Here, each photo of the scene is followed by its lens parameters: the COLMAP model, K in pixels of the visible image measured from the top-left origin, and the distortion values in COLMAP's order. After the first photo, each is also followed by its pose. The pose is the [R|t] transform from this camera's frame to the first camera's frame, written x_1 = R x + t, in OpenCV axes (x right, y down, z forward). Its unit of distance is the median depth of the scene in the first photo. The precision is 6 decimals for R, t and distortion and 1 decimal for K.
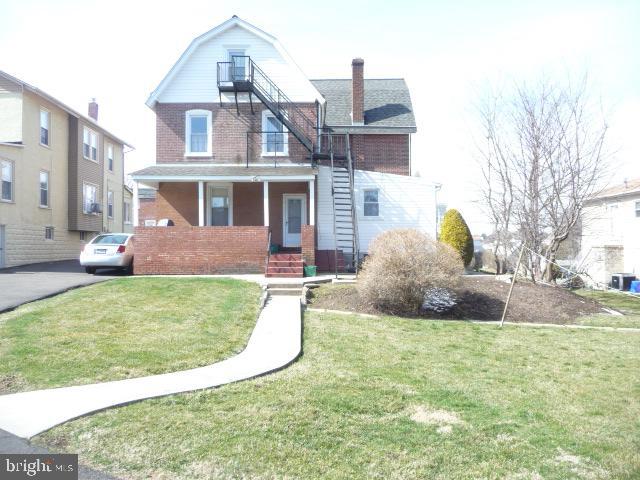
lens RADIAL K [[528.5, 0, 319.2], [0, 528.5, 240.4], [0, 0, 1]] dist [-0.050391, 0.038382]
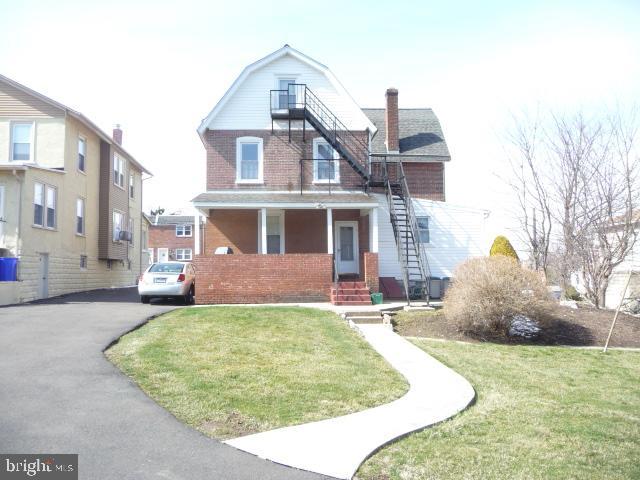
lens RADIAL K [[528.5, 0, 319.1], [0, 528.5, 239.7], [0, 0, 1]] dist [-0.050391, 0.038382]
pose [[0.998600, -0.003121, 0.052807, -0.151650], [0.005953, 0.998547, -0.053557, -0.000019], [-0.052564, 0.053796, 0.997168, 0.009574]]
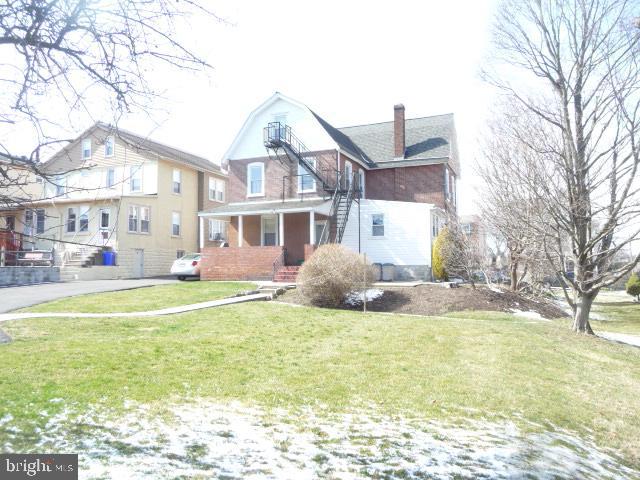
lens RADIAL K [[528.5, 0, 320.0], [0, 528.5, 238.4], [0, 0, 1]] dist [-0.050391, 0.038382]
pose [[0.912701, -0.029607, -0.407553, 0.481828], [0.008759, 0.998560, -0.052925, 0.024117], [0.408533, 0.044735, 0.911647, -0.181974]]
